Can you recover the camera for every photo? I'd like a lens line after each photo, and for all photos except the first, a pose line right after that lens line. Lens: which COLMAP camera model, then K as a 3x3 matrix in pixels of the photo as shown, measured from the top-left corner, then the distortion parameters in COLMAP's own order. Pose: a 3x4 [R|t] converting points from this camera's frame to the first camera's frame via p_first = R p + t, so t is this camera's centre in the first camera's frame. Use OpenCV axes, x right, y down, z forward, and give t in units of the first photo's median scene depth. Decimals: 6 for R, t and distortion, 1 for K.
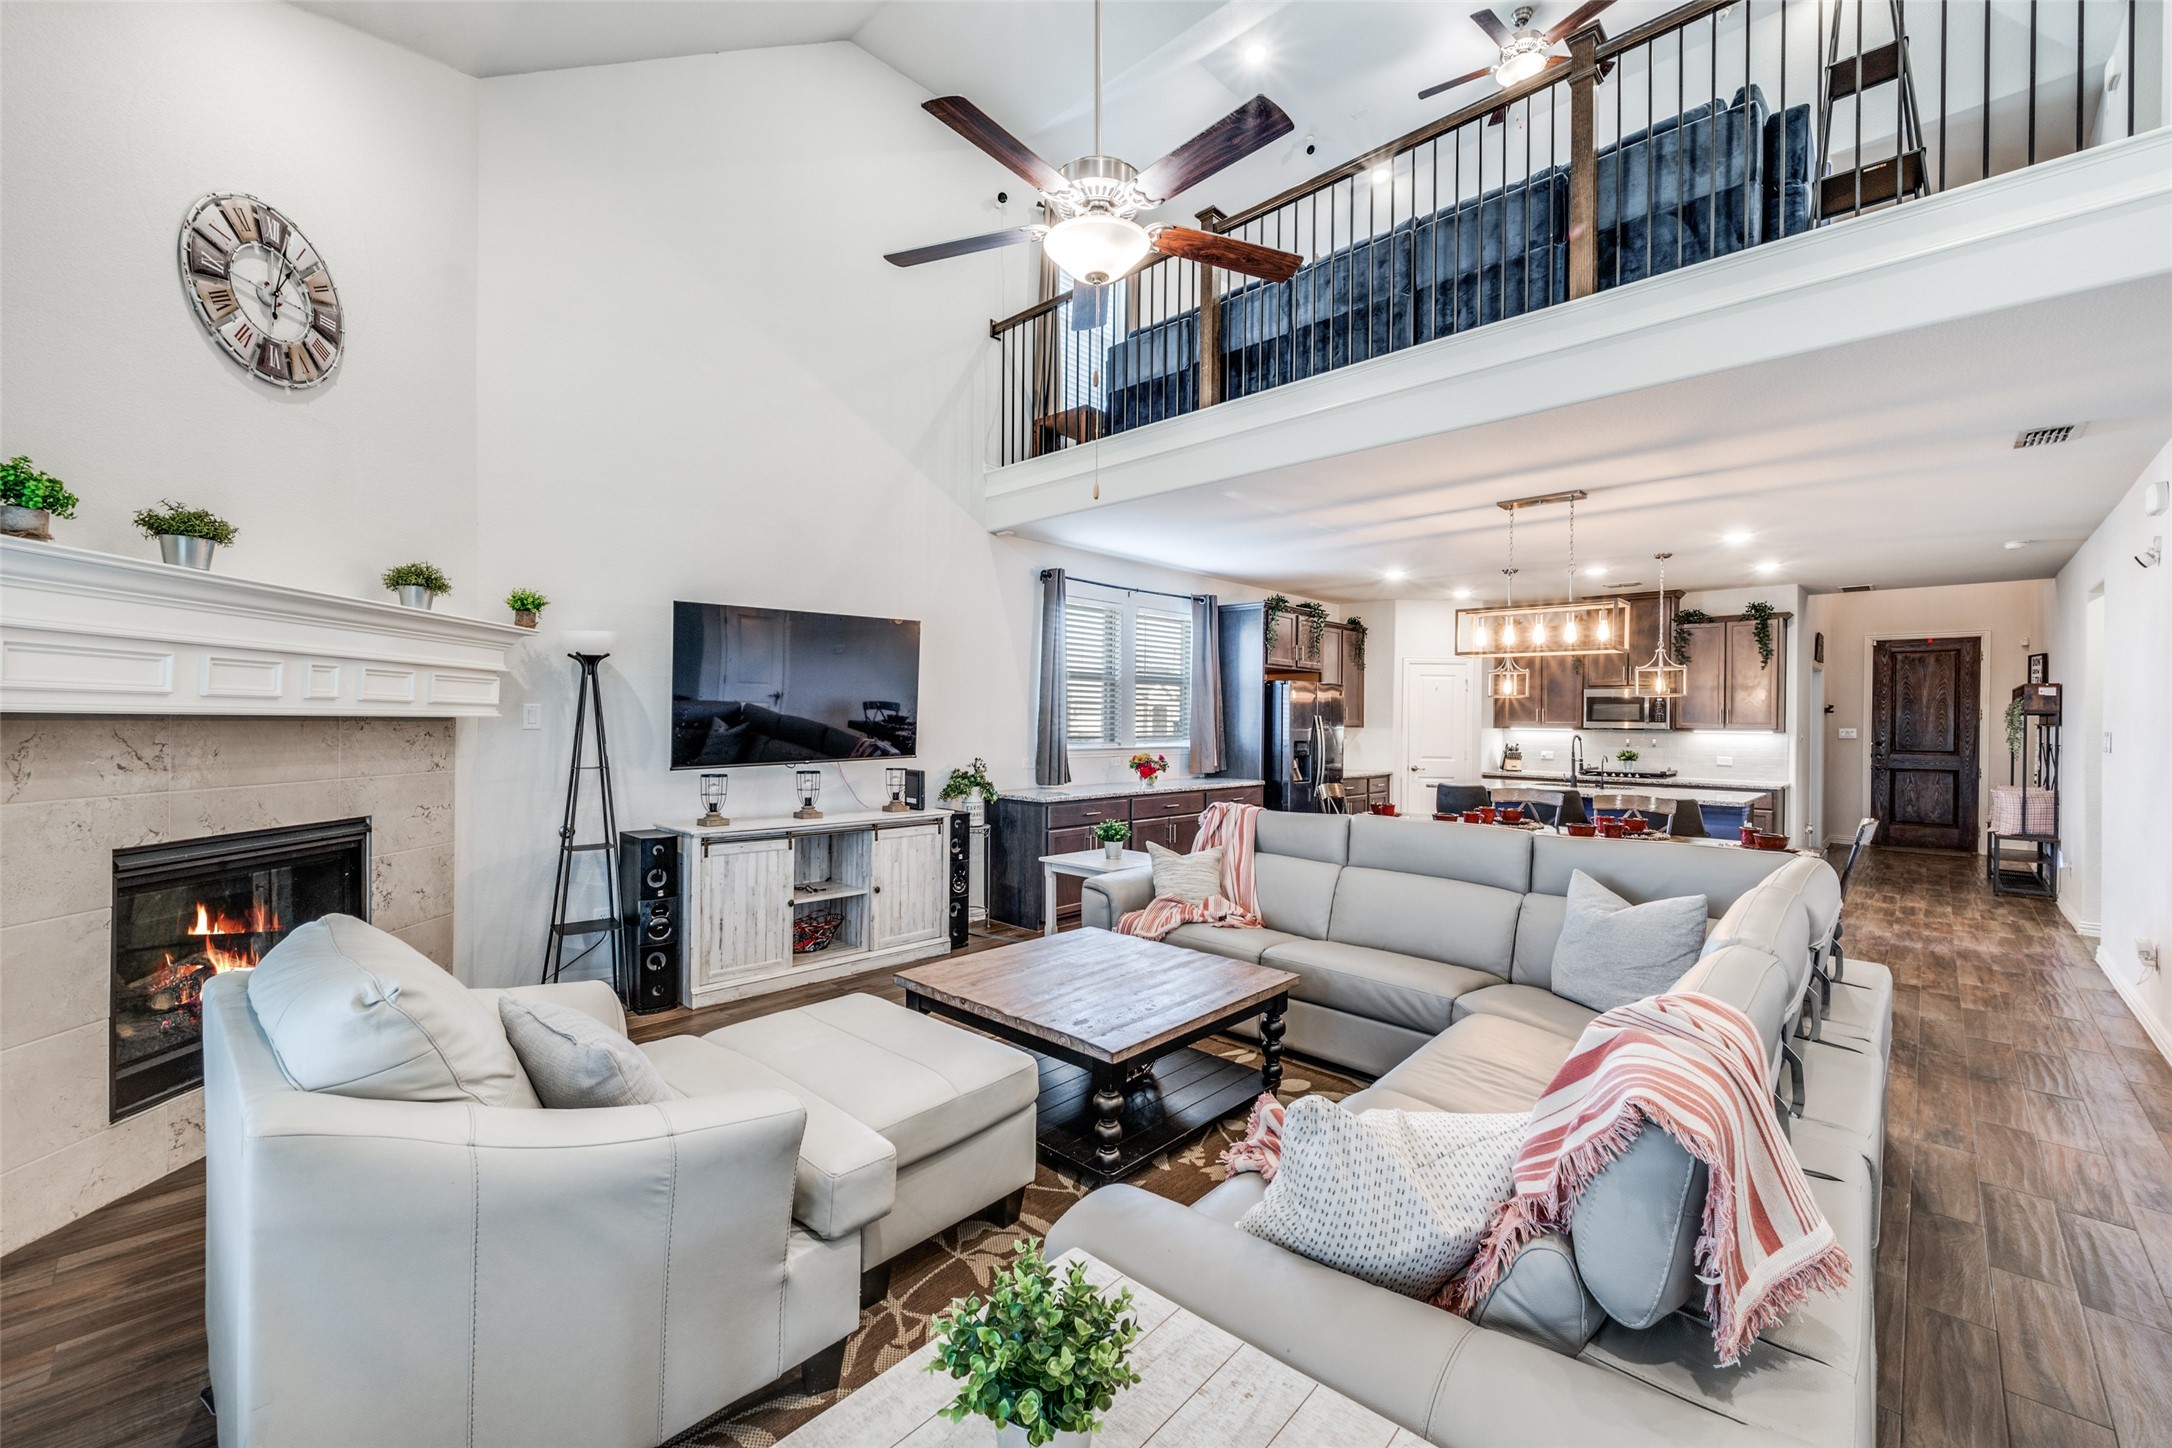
lens RADIAL K [[875.5, 0, 1087.0], [0, 875.5, 722.2], [0, 0, 1]] dist [-0.002943, -0.000118]
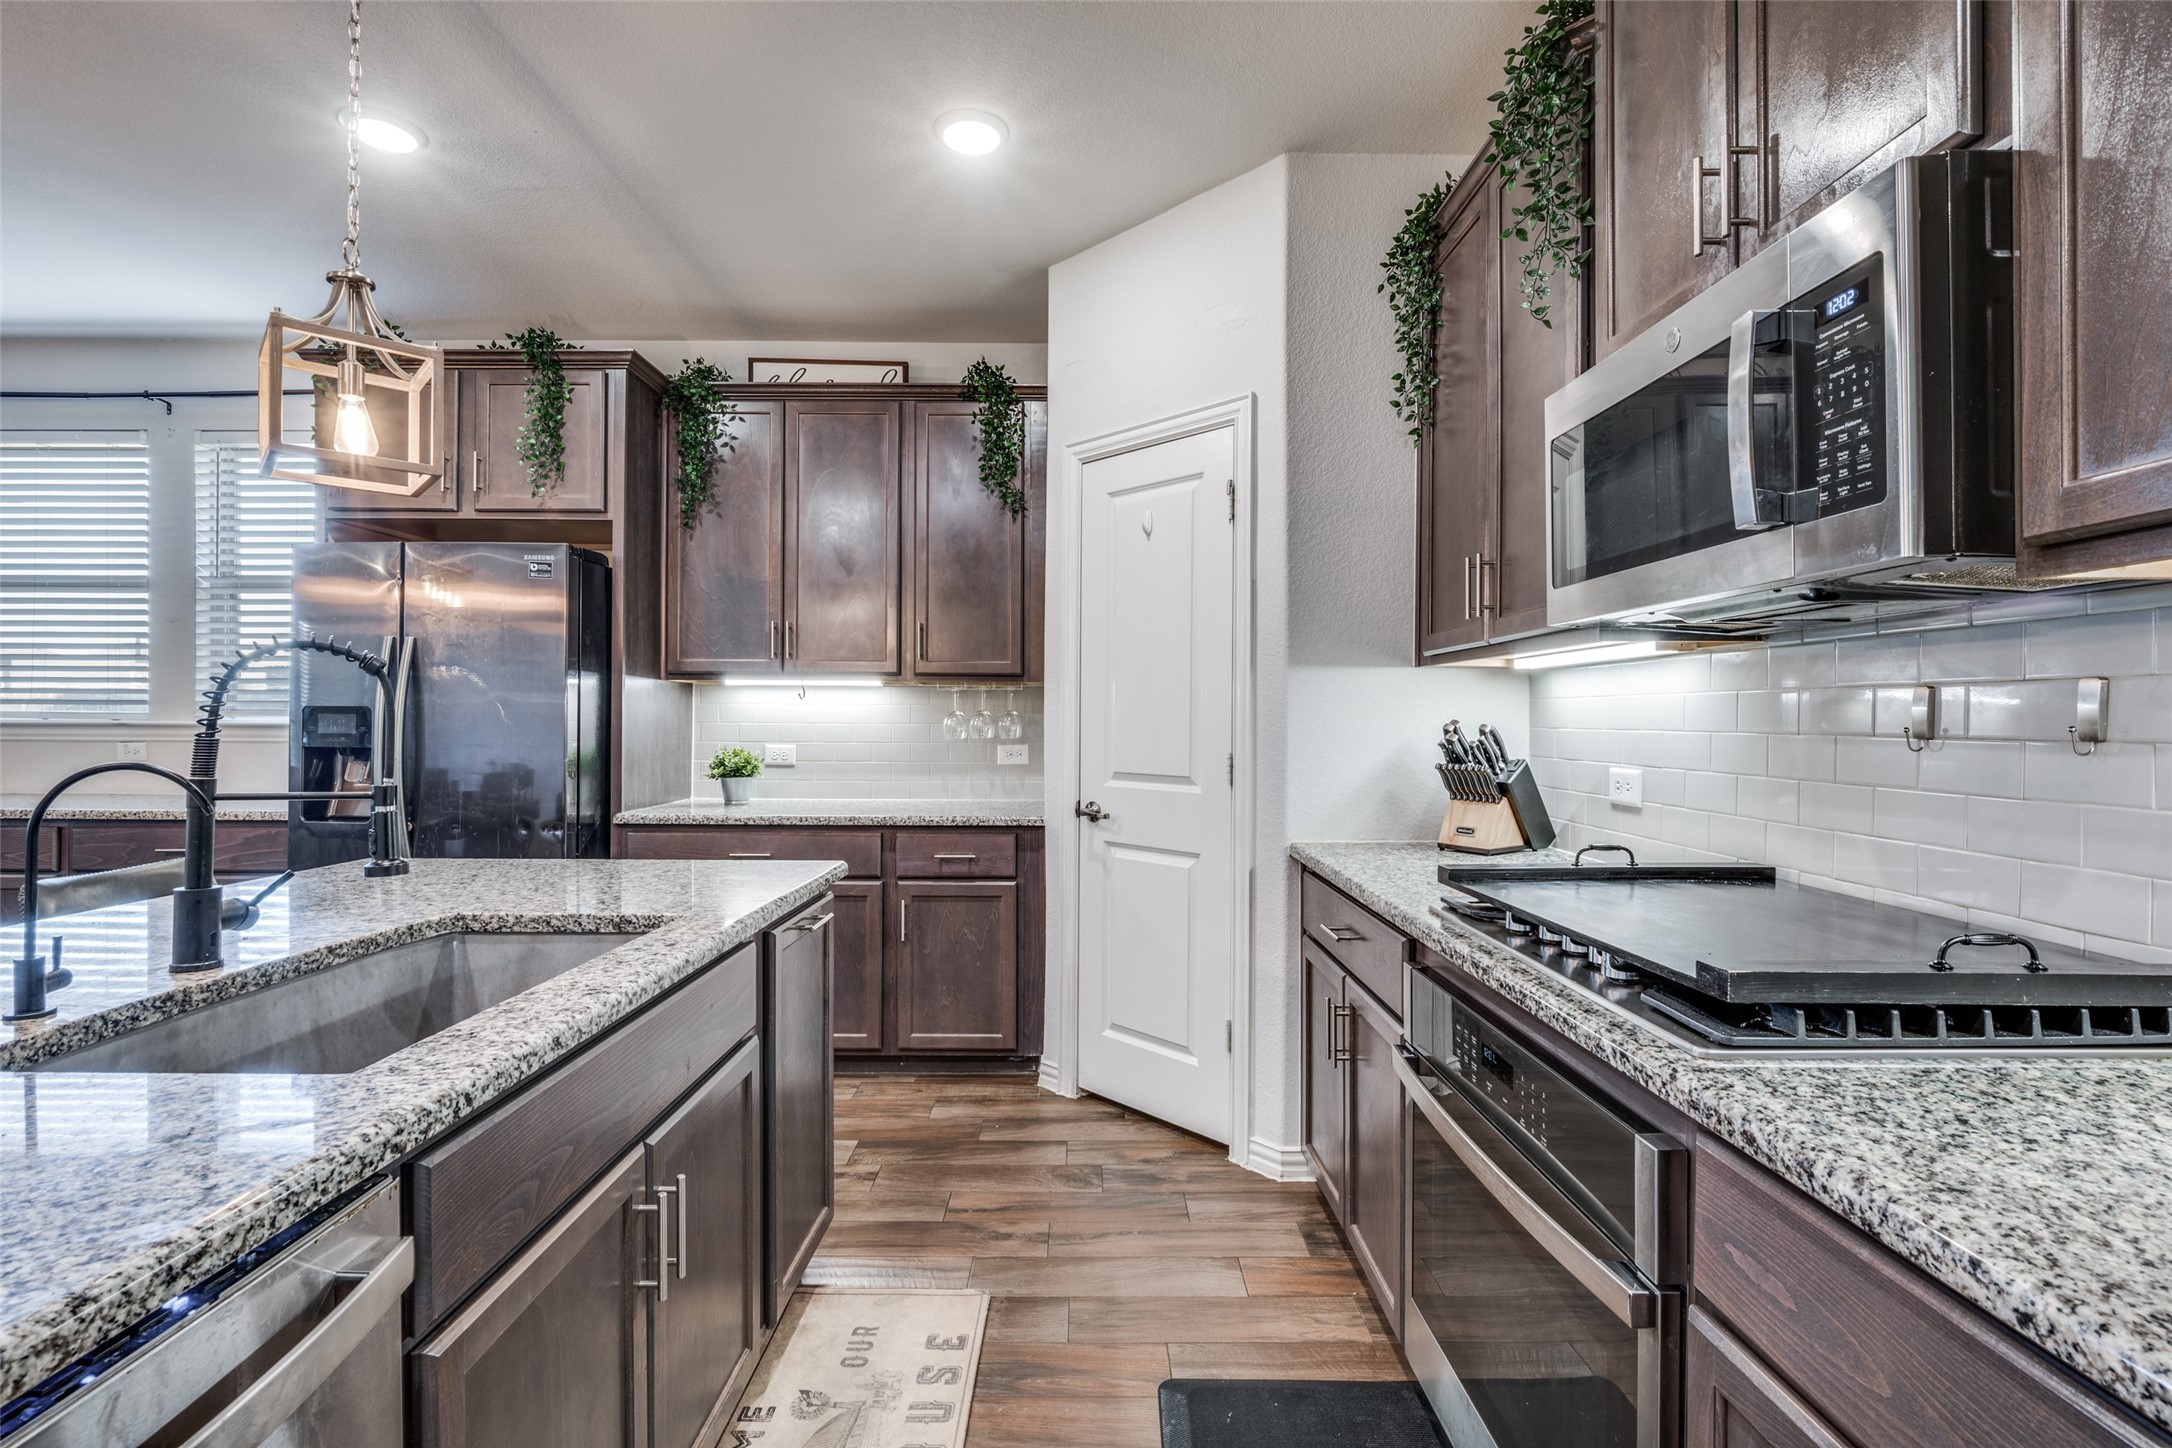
lens RADIAL K [[982.9, 0, 1086.9], [0, 982.9, 722.9], [0, 0, 1]] dist [-0.004962, -0.000458]
pose [[0.695056, -0.004899, -0.718939, 0.923674], [-0.000235, 0.999975, -0.007042, 0.037458], [0.718955, 0.005064, 0.695038, 1.156854]]
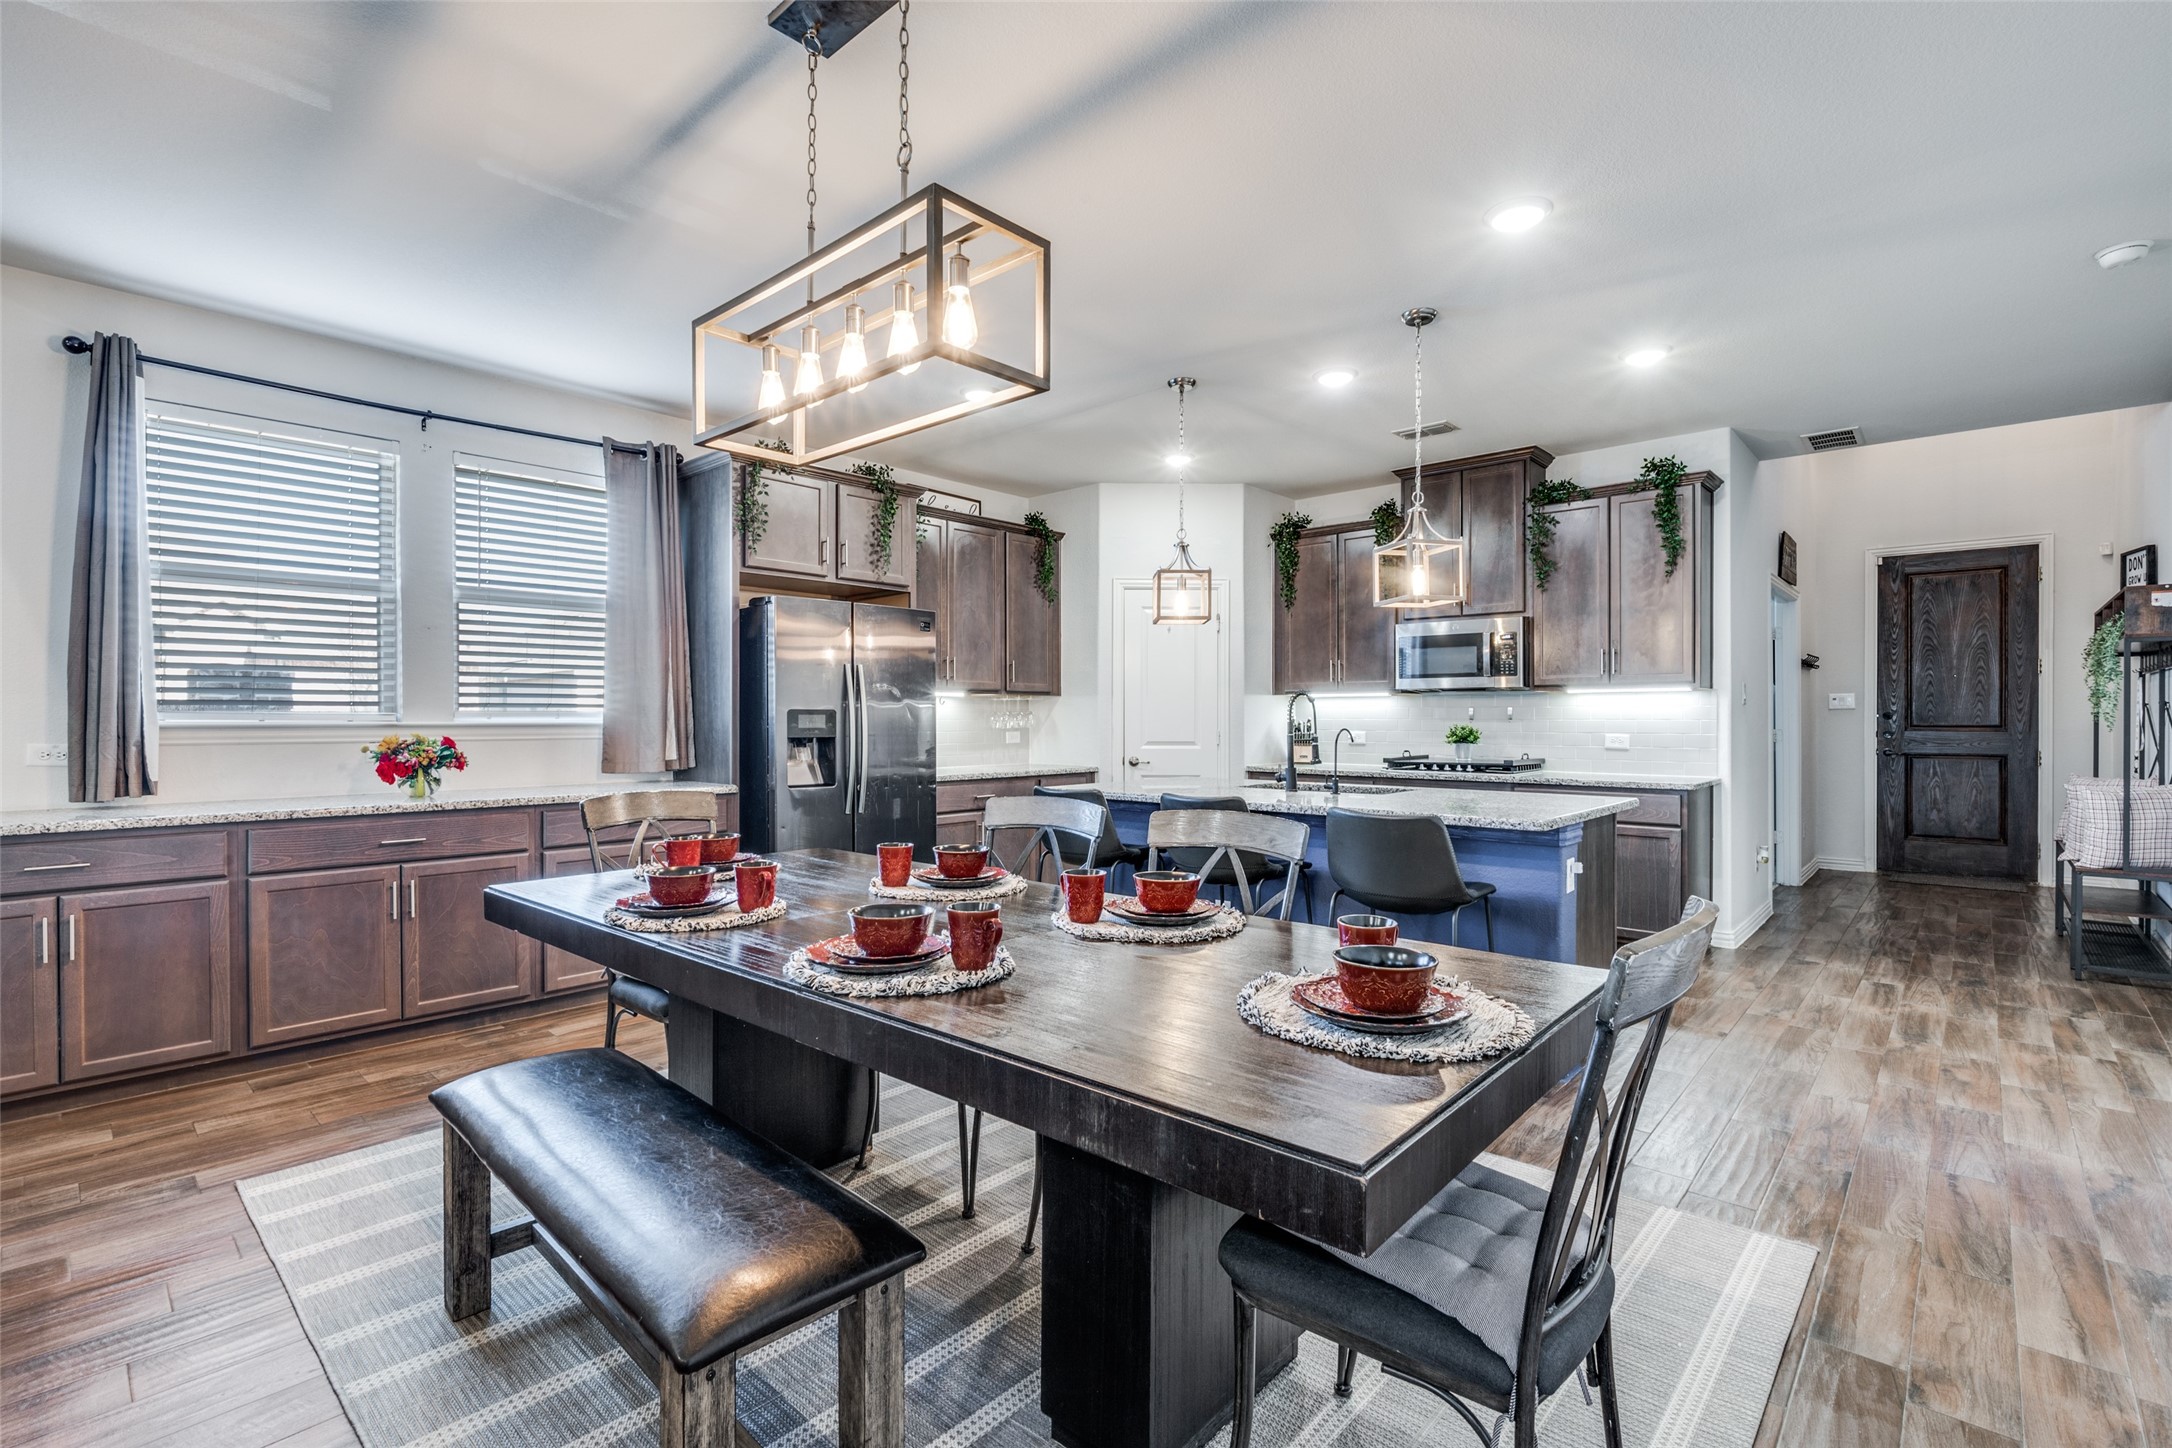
lens RADIAL K [[982.9, 0, 1086.9], [0, 982.9, 722.9], [0, 0, 1]] dist [-0.004962, -0.000458]
pose [[0.999446, -0.011365, 0.031278, 0.484321], [0.011307, 0.999934, 0.002036, 0.036461], [-0.031299, -0.001681, 0.999509, 0.487424]]
